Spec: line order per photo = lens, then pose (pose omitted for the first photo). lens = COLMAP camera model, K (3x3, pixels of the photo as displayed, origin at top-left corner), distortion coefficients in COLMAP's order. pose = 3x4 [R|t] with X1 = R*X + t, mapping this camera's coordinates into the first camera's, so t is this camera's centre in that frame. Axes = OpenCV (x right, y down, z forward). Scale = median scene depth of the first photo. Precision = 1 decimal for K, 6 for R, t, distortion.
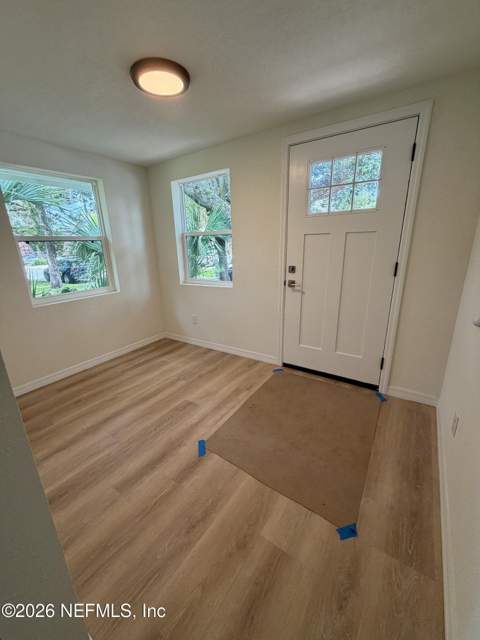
lens RADIAL K [[258.8, 0, 236.3], [0, 258.8, 316.9], [0, 0, 1]] dist [0.000325, -0.000509]
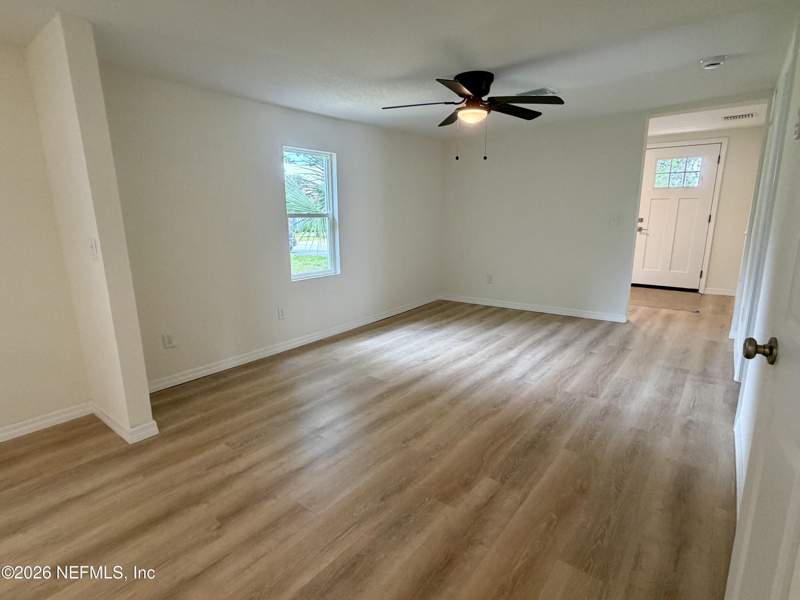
lens RADIAL K [[398.3, 0, 404.0], [0, 398.3, 306.3], [0, 0, 1]] dist [0.002400, 0.000856]
pose [[0.996803, 0.021166, -0.077047, -0.340576], [-0.025133, 0.998388, -0.050889, 0.166618], [0.075846, 0.052663, 0.995728, -0.505127]]
